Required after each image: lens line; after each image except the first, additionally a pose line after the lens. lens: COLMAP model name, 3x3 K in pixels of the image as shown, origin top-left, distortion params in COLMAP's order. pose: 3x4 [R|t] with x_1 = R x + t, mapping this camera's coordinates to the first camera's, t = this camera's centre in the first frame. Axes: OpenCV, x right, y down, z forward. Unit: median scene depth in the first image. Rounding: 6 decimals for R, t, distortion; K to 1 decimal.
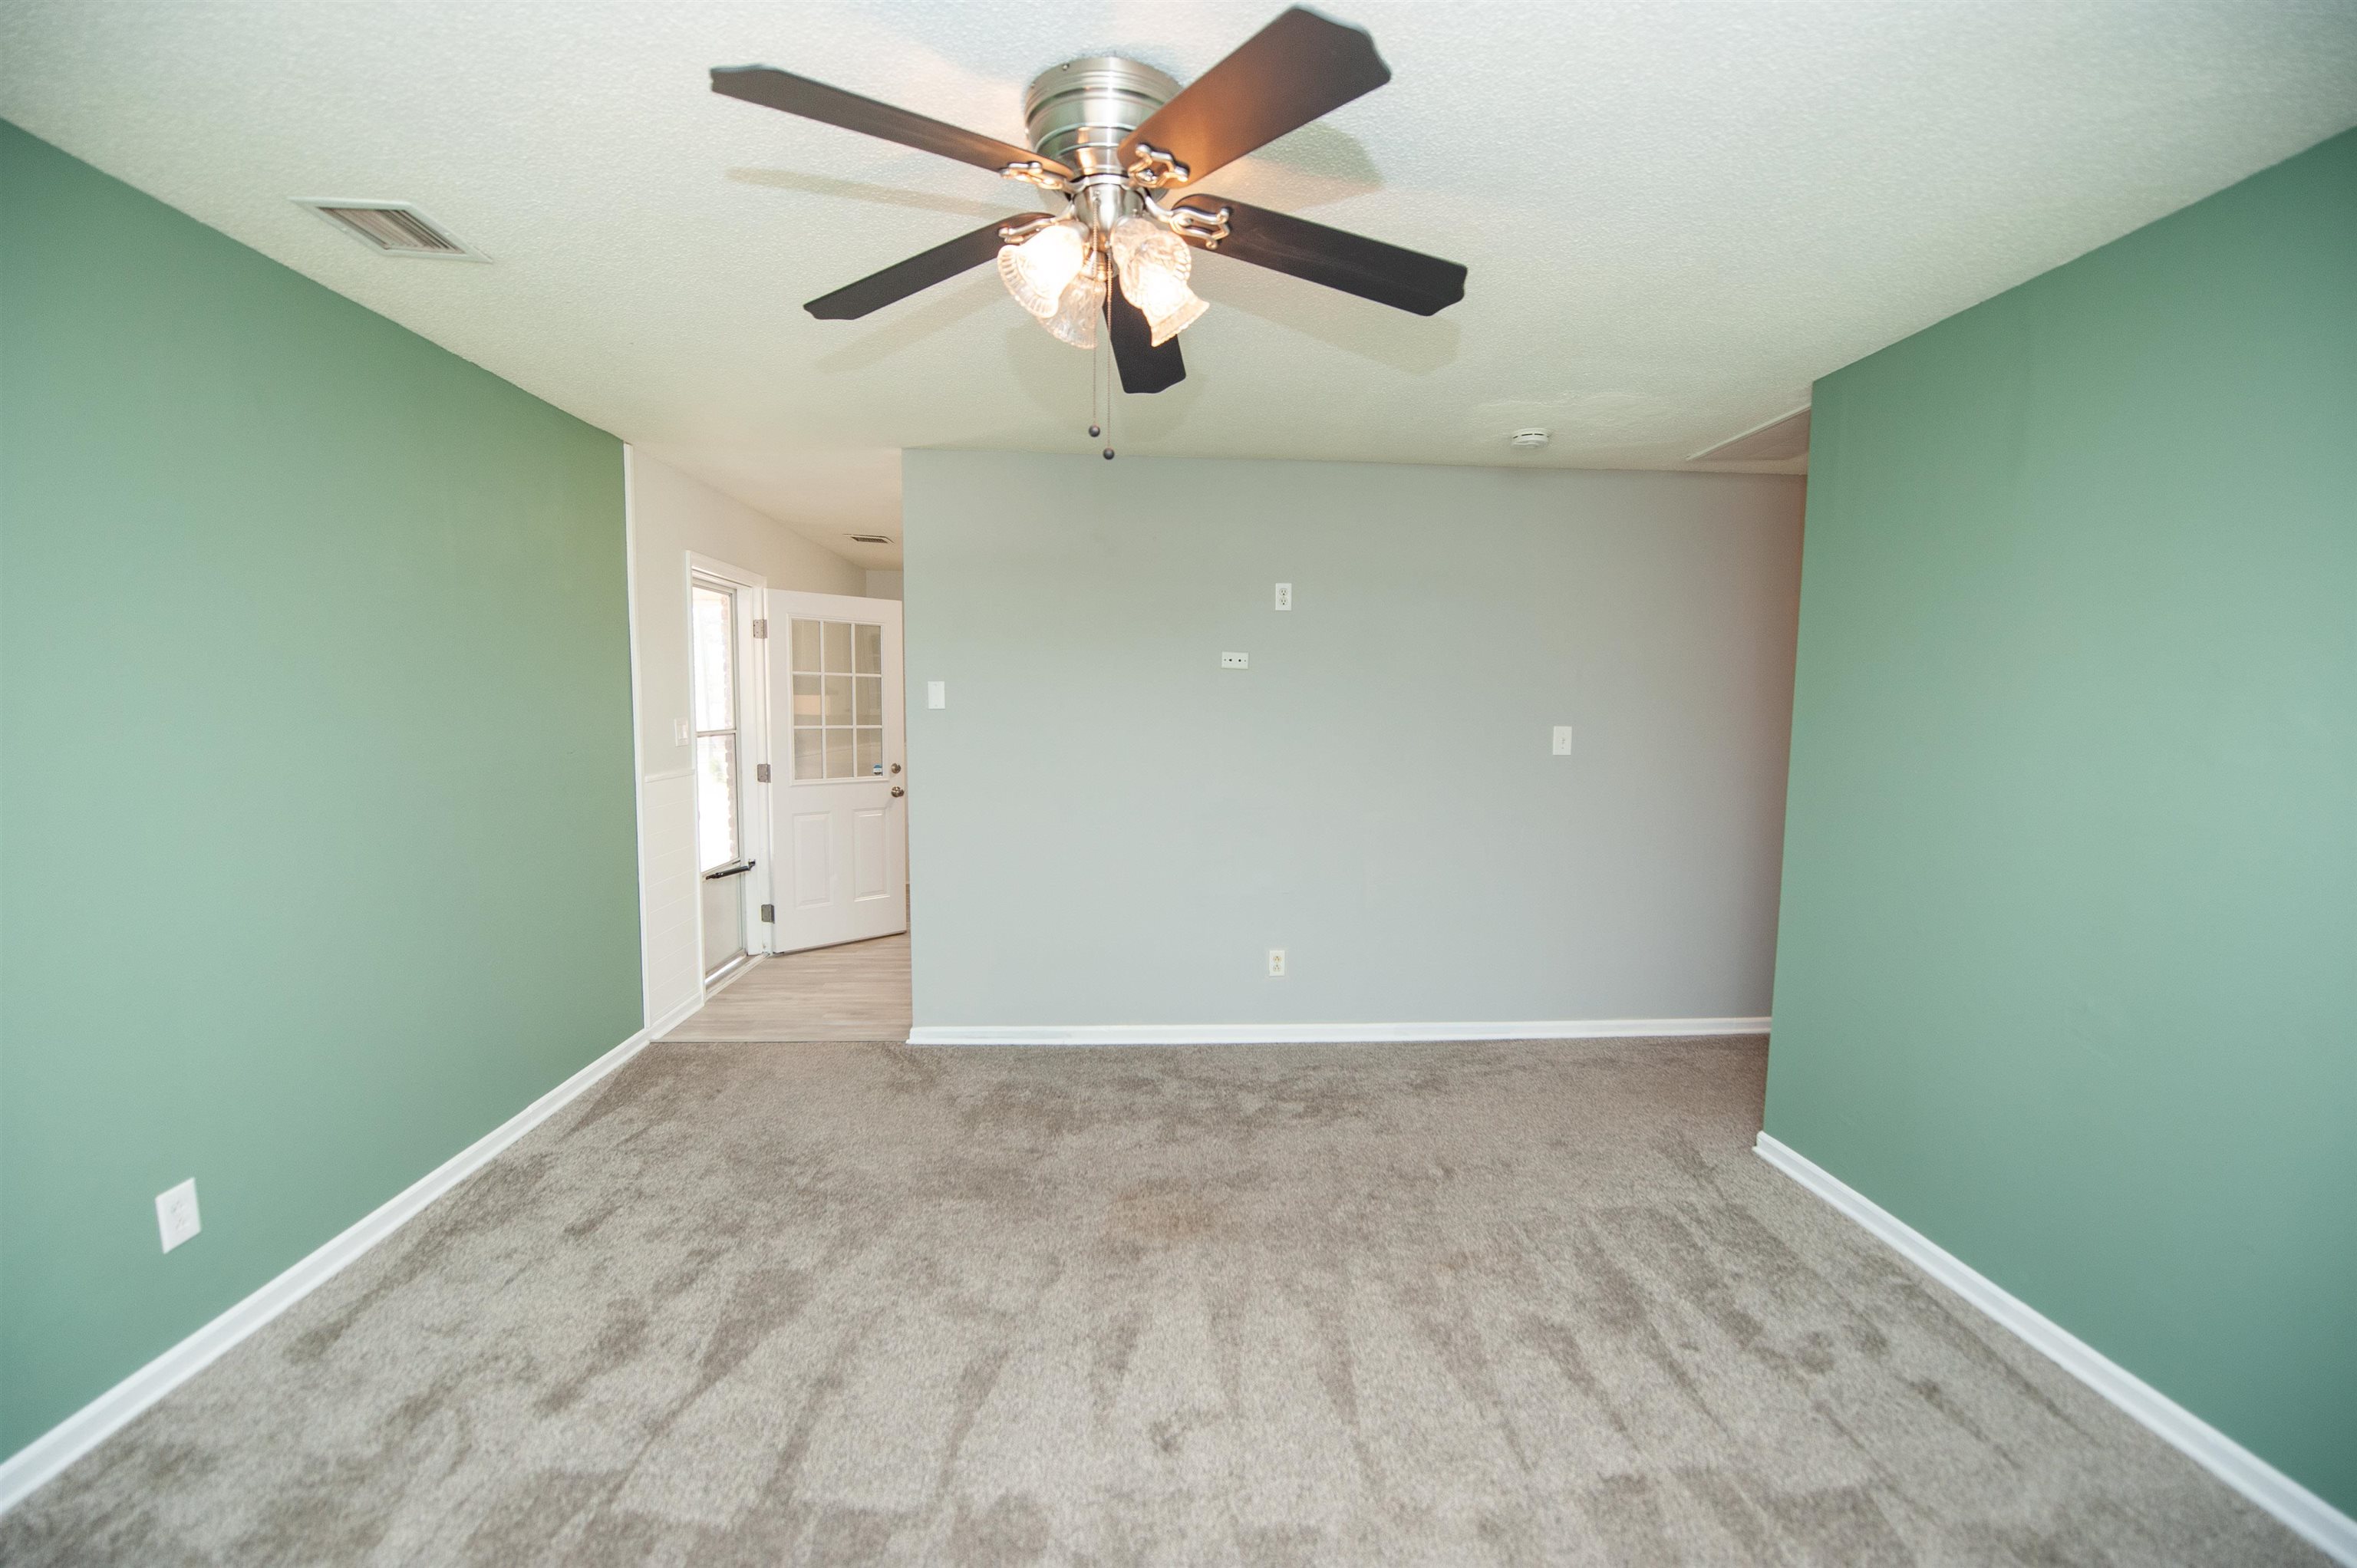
lens RADIAL K [[937.4, 0, 1178.5], [0, 937.4, 784.0], [0, 0, 1]] dist [-0.011027, -0.006191]
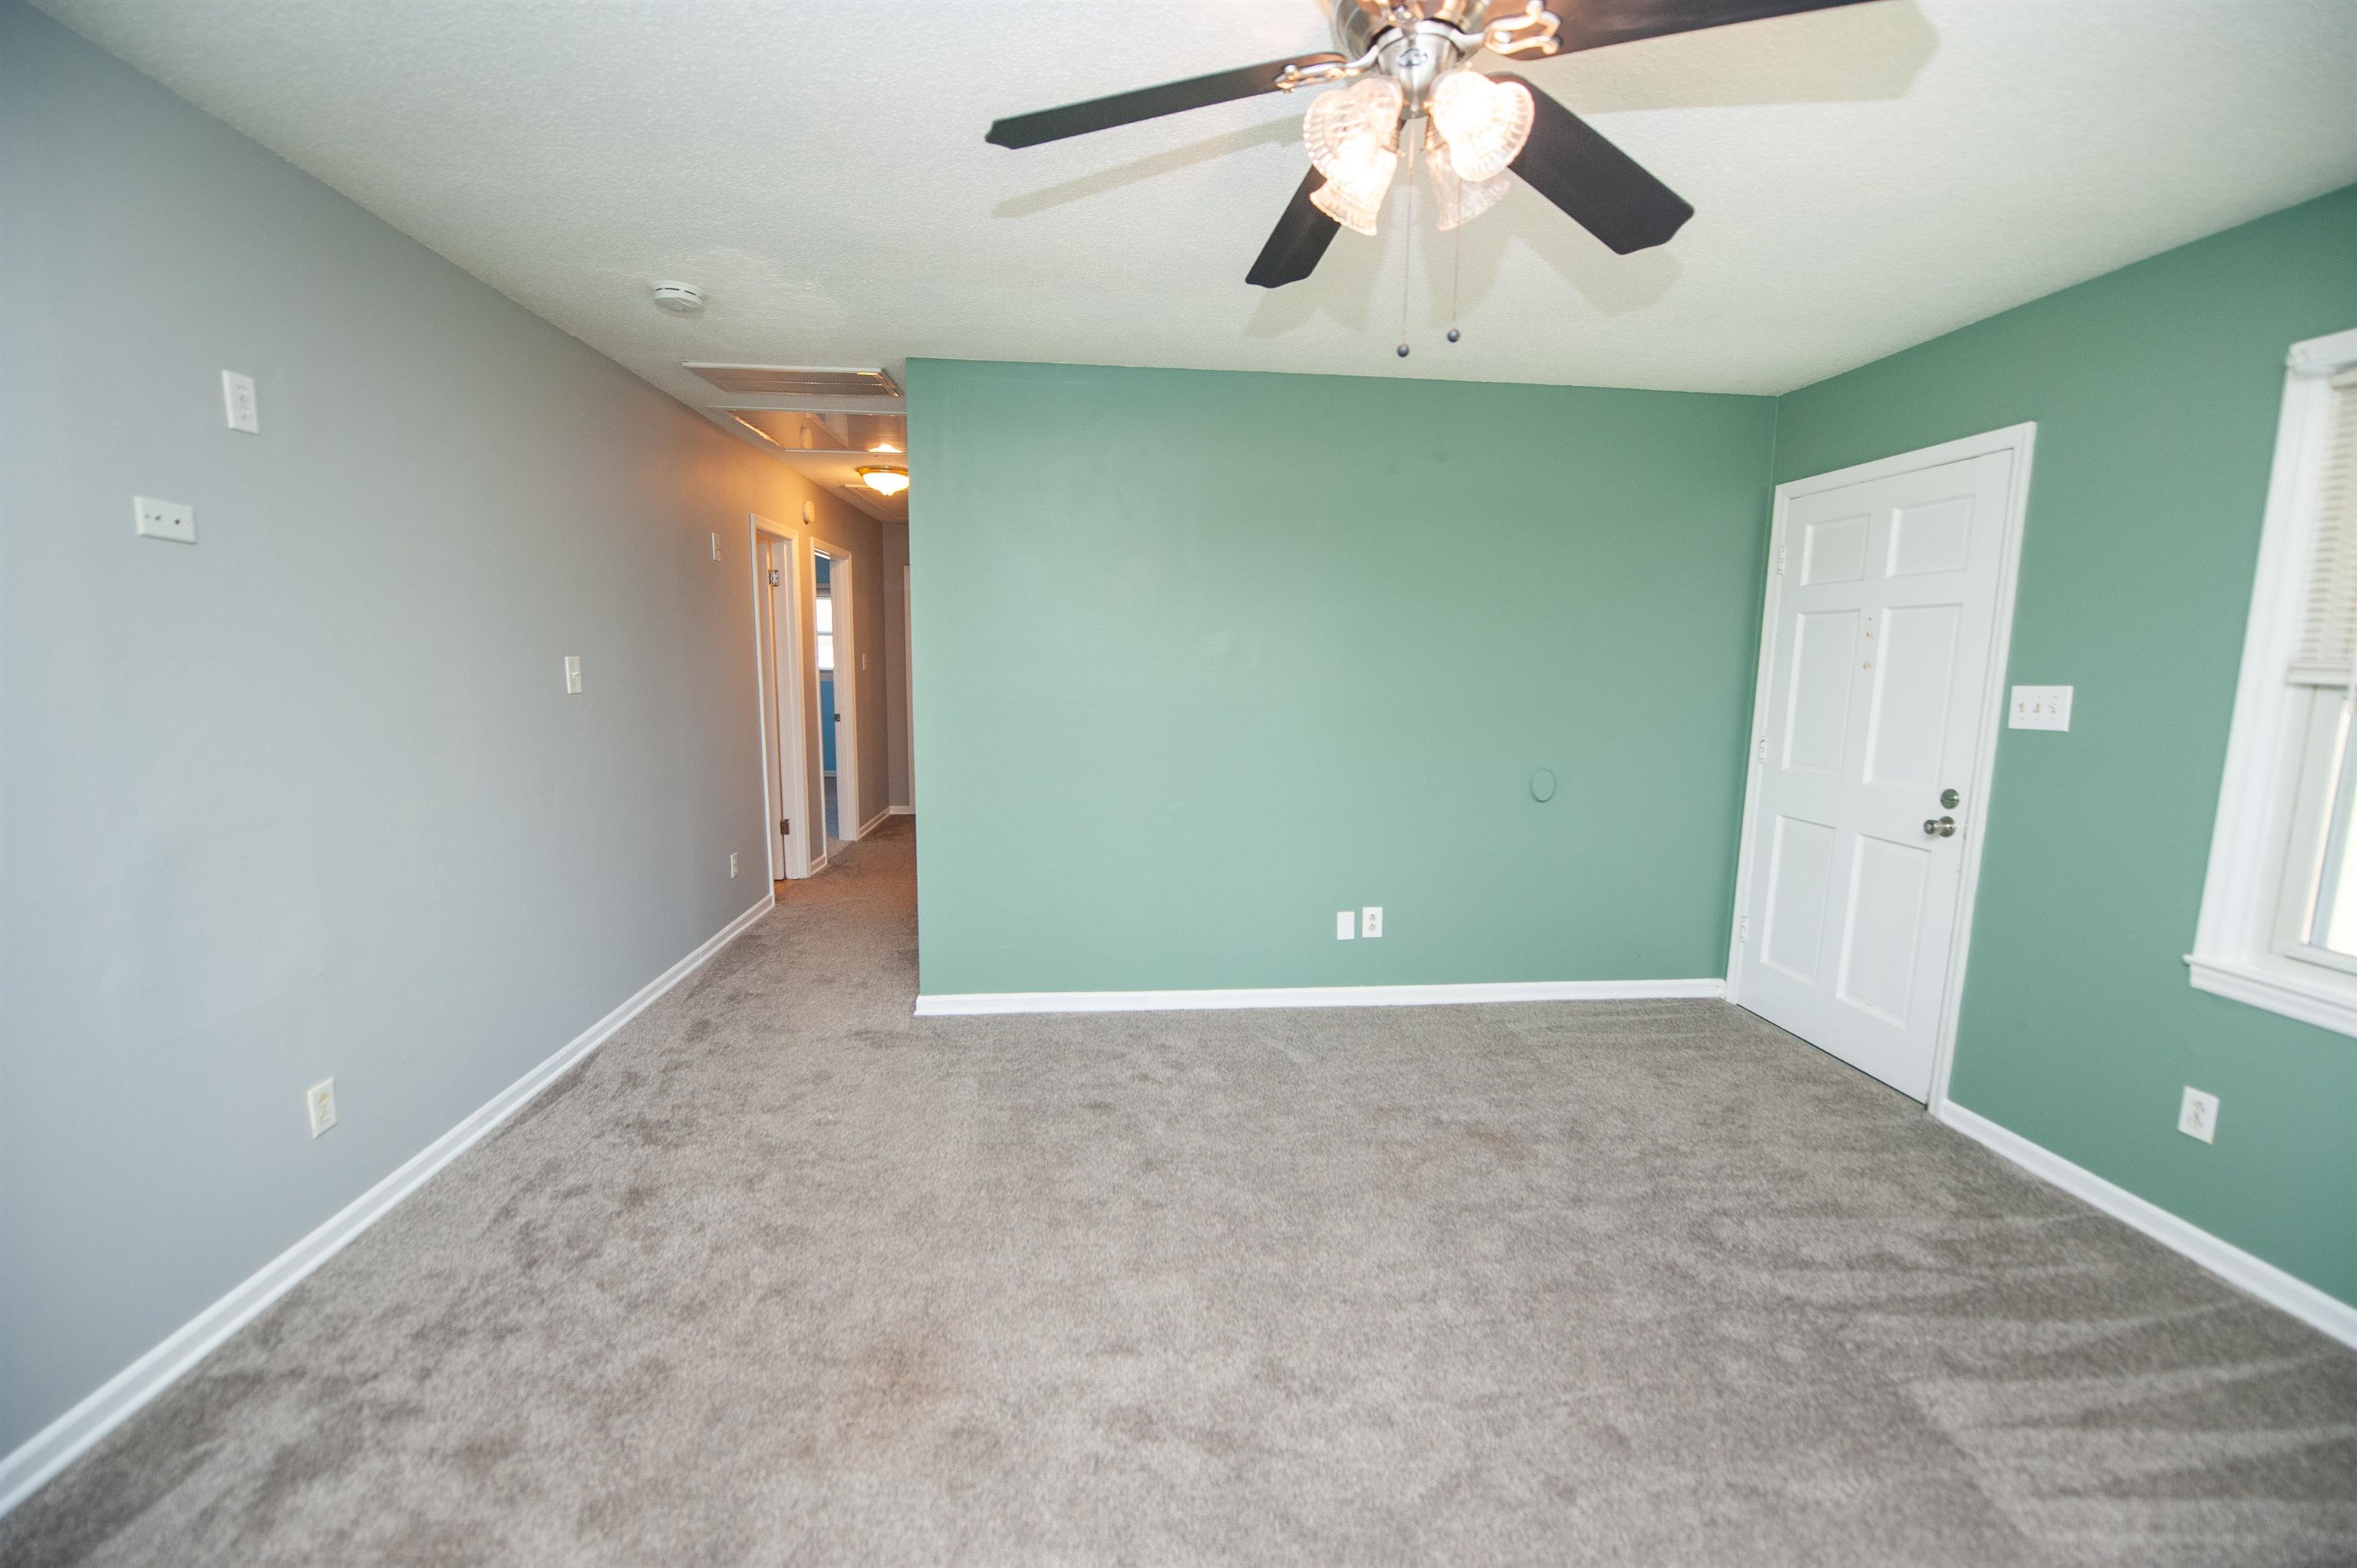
lens RADIAL K [[937.4, 0, 1178.5], [0, 937.4, 784.0], [0, 0, 1]] dist [-0.011027, -0.006191]
pose [[-0.025515, -0.140956, 0.989687, -0.438944], [0.065272, 0.987662, 0.142351, -0.036746], [-0.997541, 0.068231, -0.016000, 0.551329]]
